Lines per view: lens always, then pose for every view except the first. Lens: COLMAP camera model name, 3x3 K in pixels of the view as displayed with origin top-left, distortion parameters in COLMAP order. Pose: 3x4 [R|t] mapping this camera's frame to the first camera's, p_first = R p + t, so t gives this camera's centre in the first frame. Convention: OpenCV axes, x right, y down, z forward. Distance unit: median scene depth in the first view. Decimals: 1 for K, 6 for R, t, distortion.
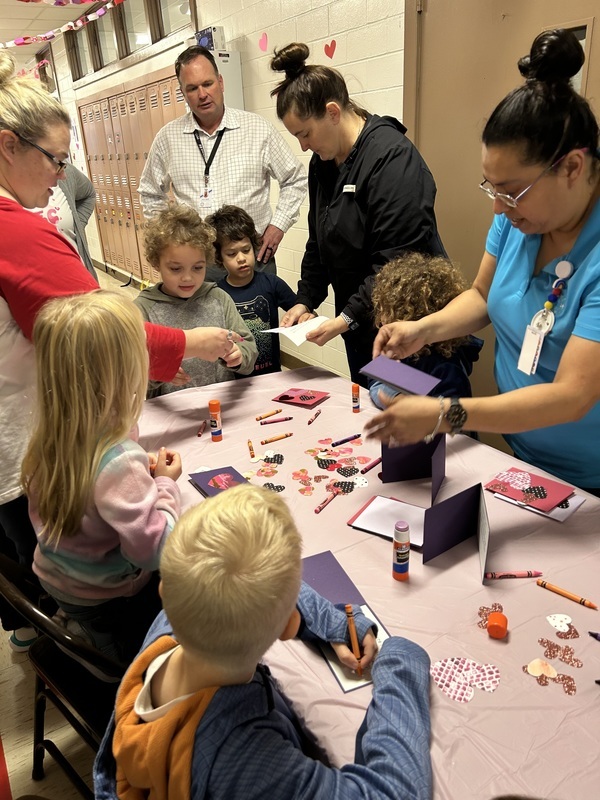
lens RADIAL K [[601.7, 0, 300.0], [0, 601.7, 400.0], [0, 0, 1]] dist [0.010333, 0.007364]
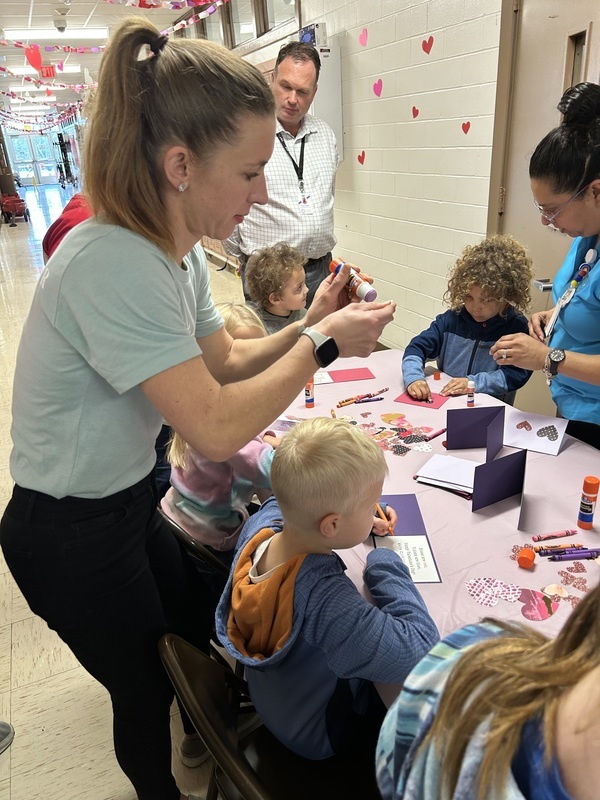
lens RADIAL K [[601.7, 0, 300.0], [0, 601.7, 400.0], [0, 0, 1]] dist [0.010333, 0.007364]
pose [[0.989061, 0.044403, -0.140664, 0.017232], [-0.041044, 0.998801, 0.026698, 0.020522], [0.141681, -0.020632, 0.989697, -0.183342]]
